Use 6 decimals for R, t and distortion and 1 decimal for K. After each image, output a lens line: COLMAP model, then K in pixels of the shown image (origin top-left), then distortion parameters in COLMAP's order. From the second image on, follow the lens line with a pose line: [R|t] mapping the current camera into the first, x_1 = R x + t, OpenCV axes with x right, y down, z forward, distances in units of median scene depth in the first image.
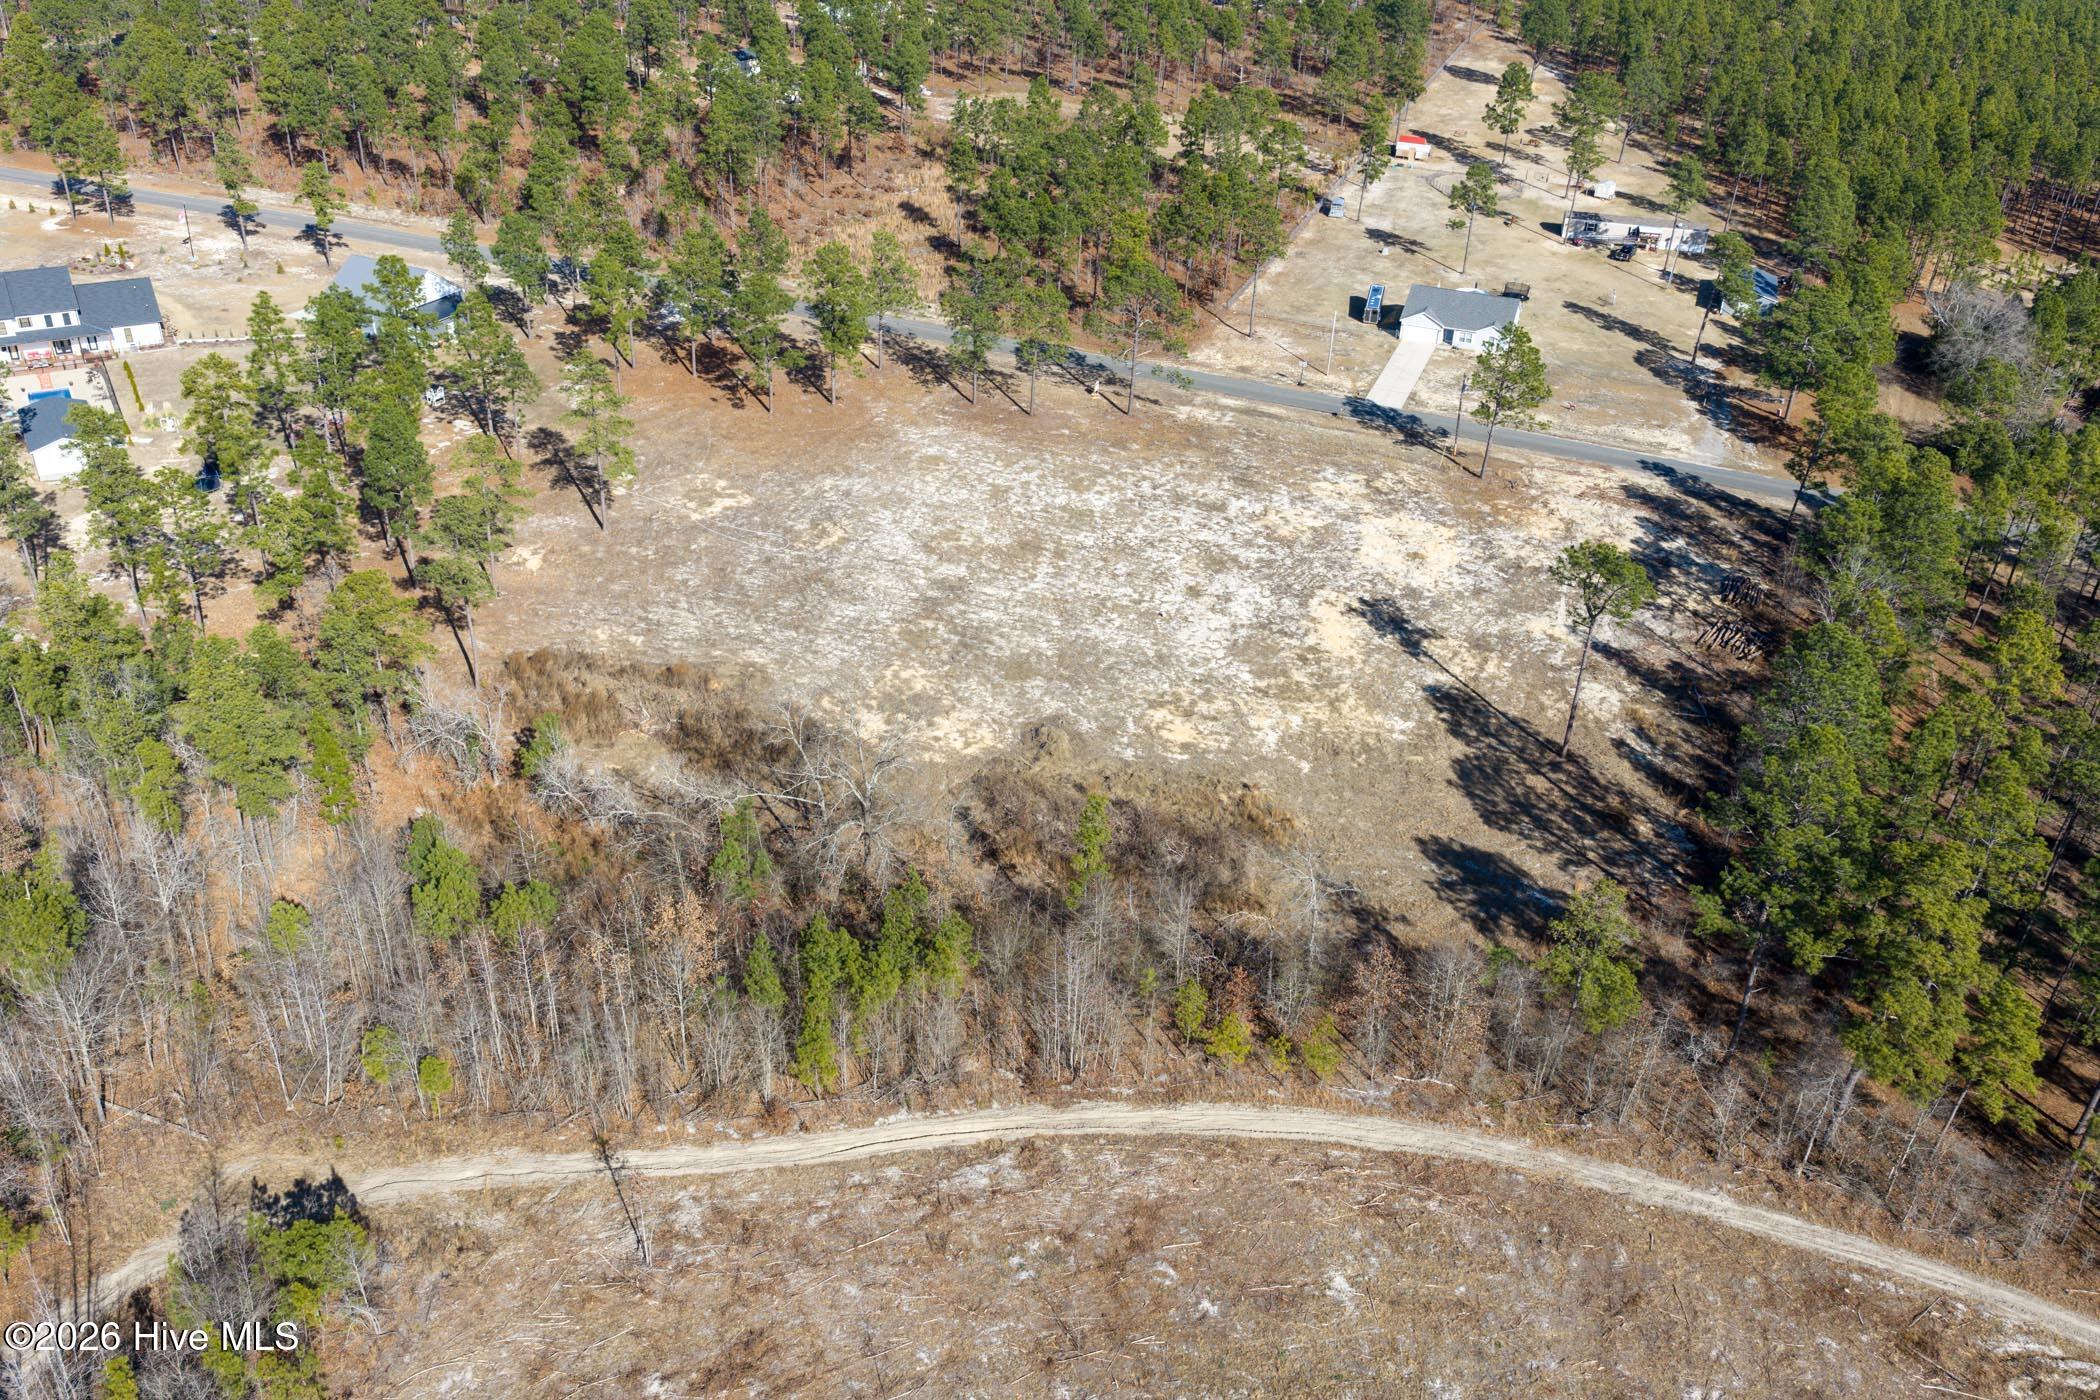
lens RADIAL K [[1731.6, 0, 1053.4], [0, 1731.6, 719.9], [0, 0, 1]] dist [0.017626, -0.029089]
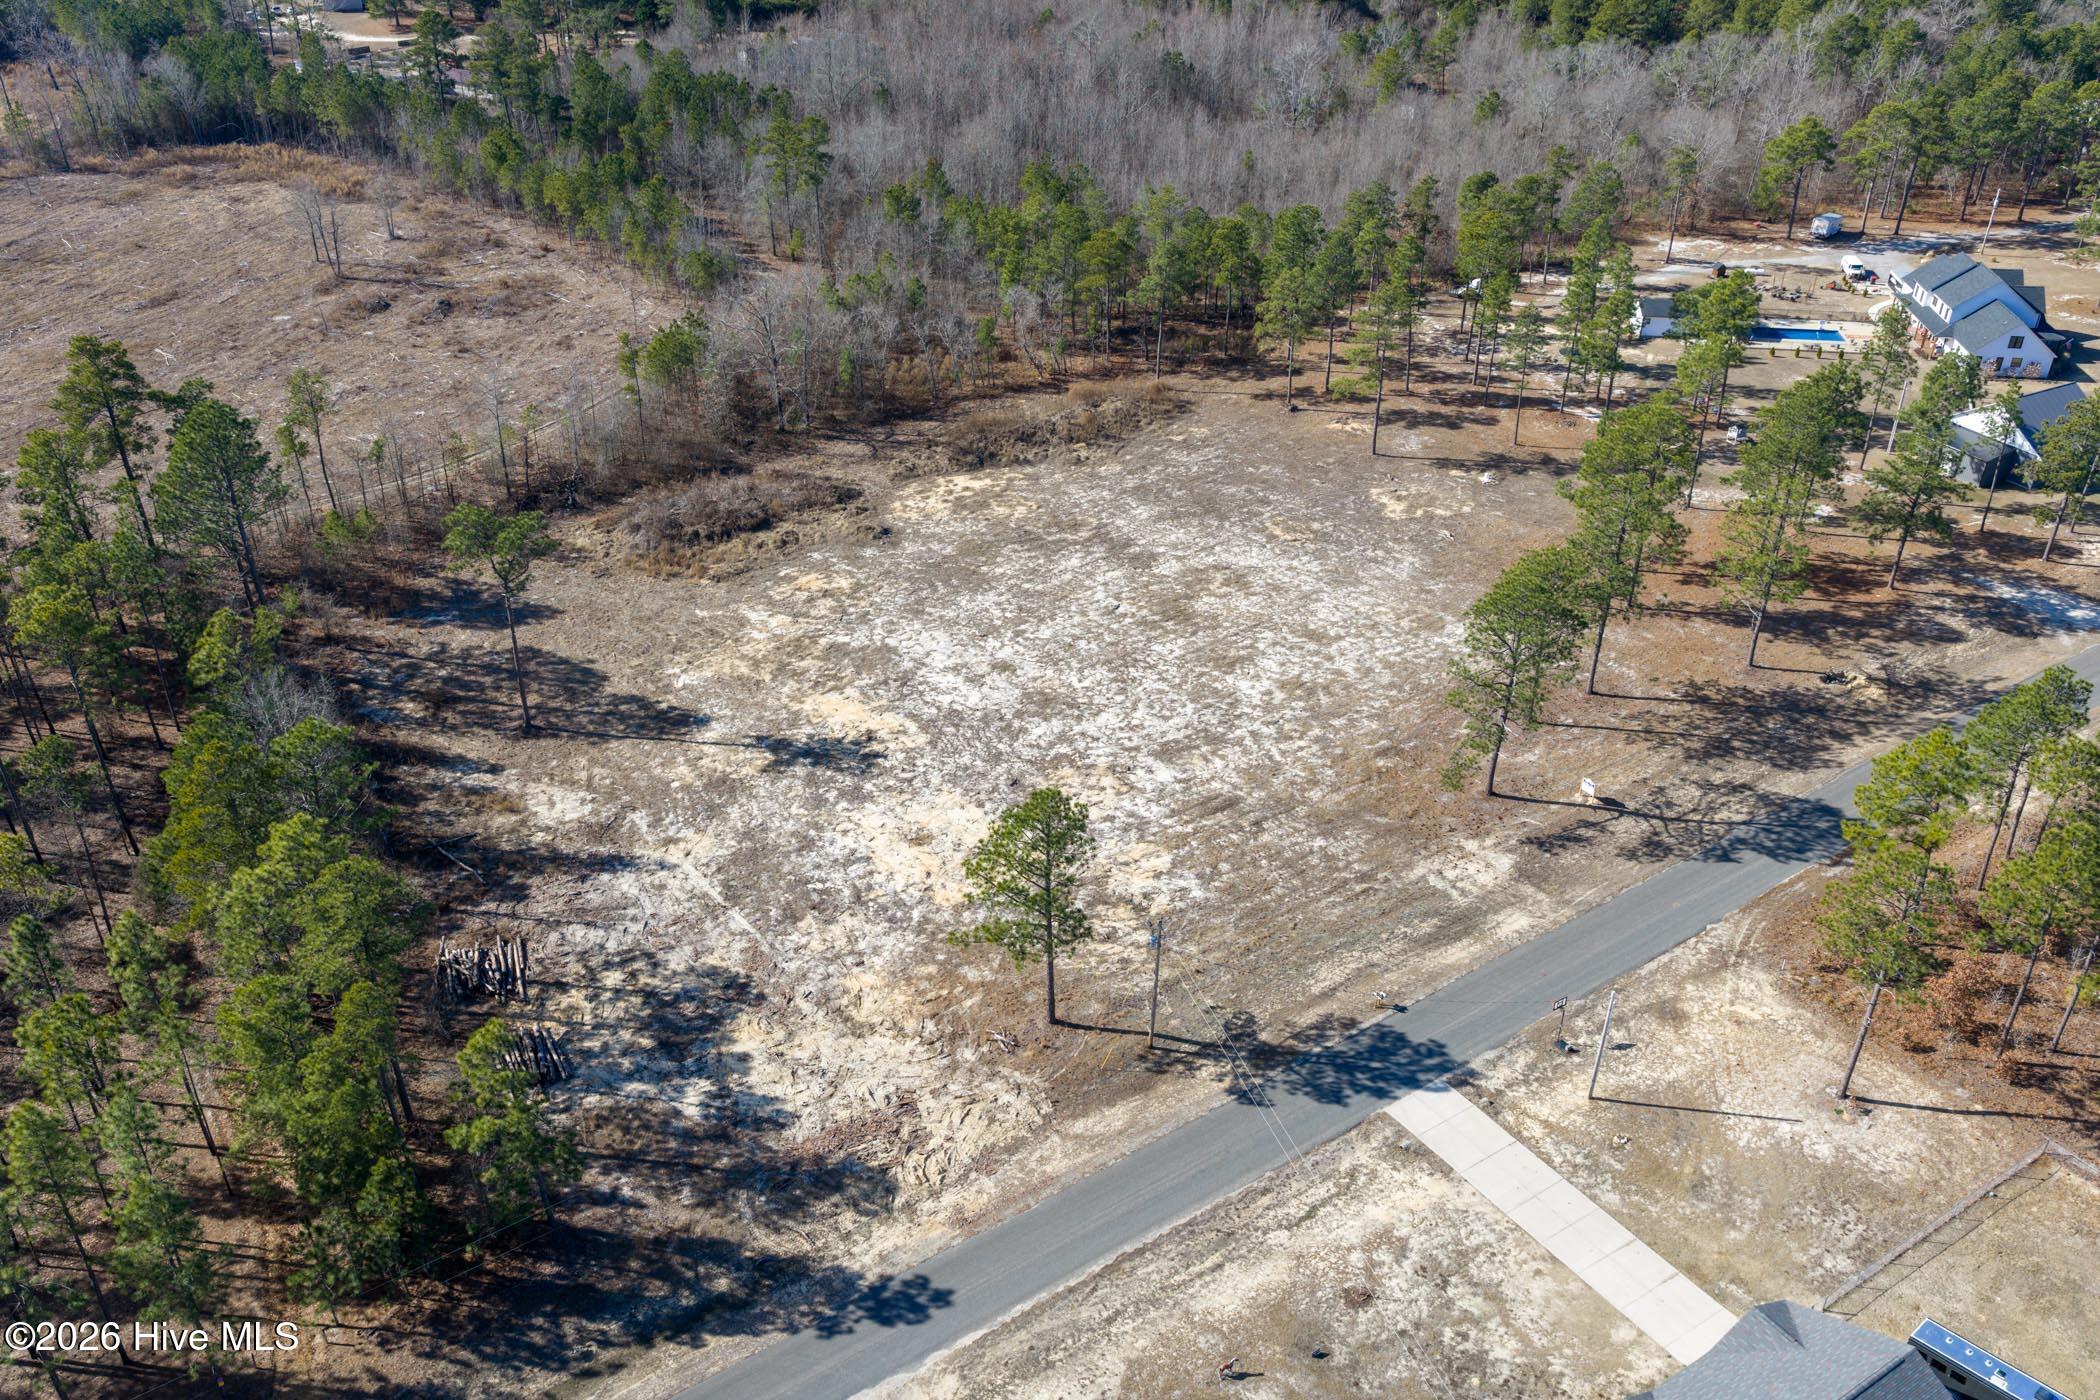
lens RADIAL K [[1731.6, 0, 1053.4], [0, 1731.6, 719.9], [0, 0, 1]] dist [0.017626, -0.029089]
pose [[-0.585072, 0.385224, -0.713648, 0.720916], [-0.452015, 0.575716, 0.681346, -0.684962], [0.673330, 0.721216, -0.162708, 1.203020]]
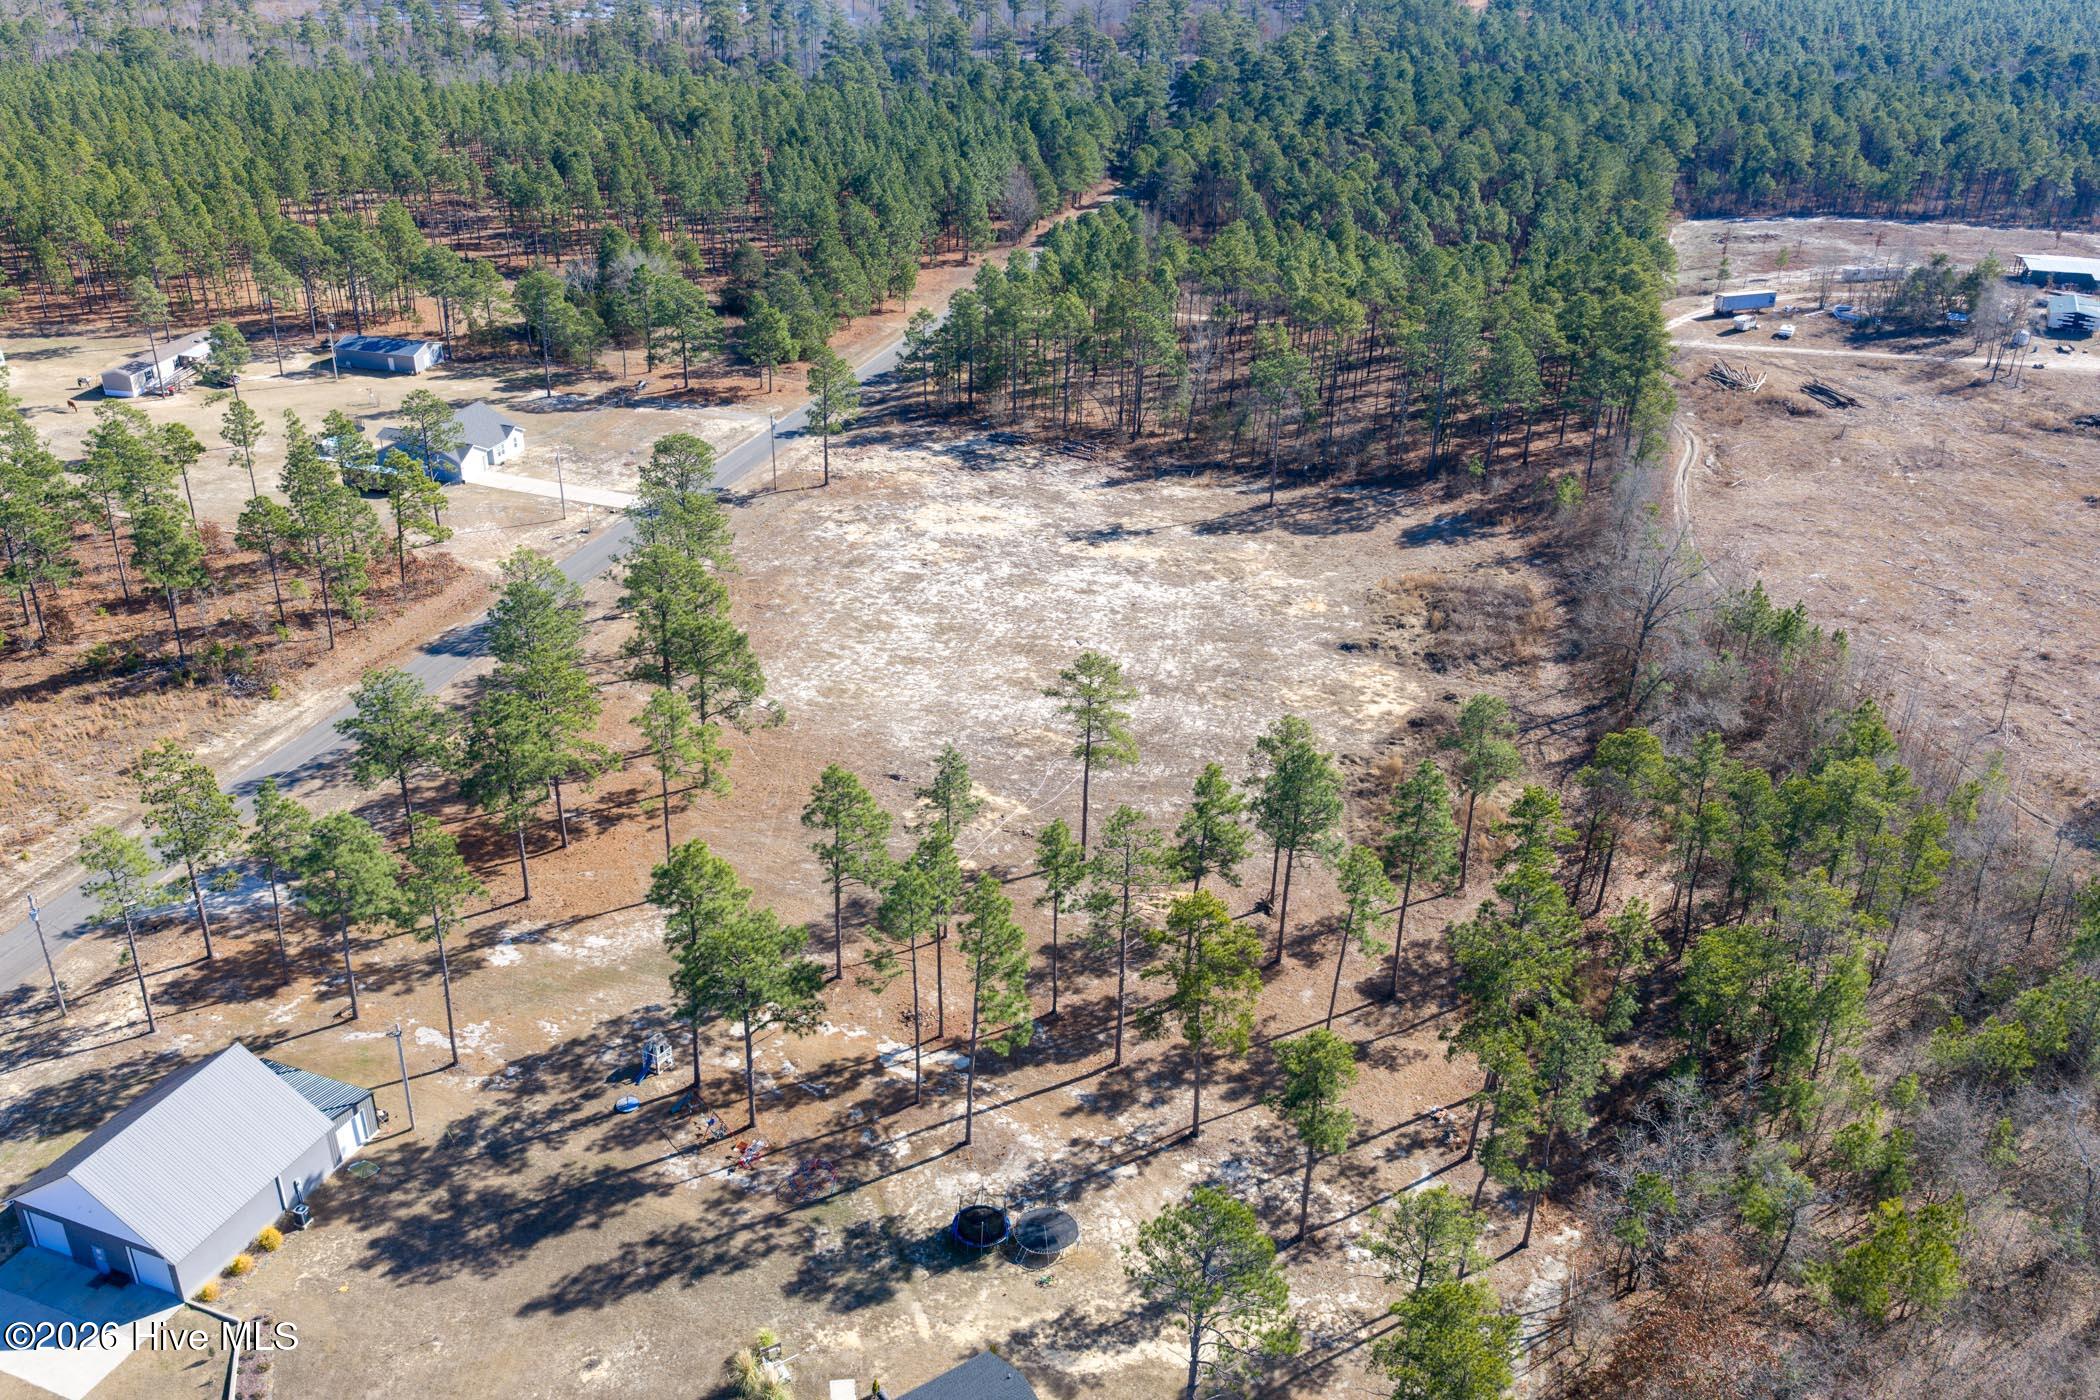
lens RADIAL K [[1731.6, 0, 1053.4], [0, 1731.6, 719.9], [0, 0, 1]] dist [0.017626, -0.029089]
pose [[-0.071758, -0.495317, 0.865744, -0.963106], [0.496116, 0.735268, 0.461789, -0.559575], [-0.865286, 0.462647, 0.192973, 0.854222]]
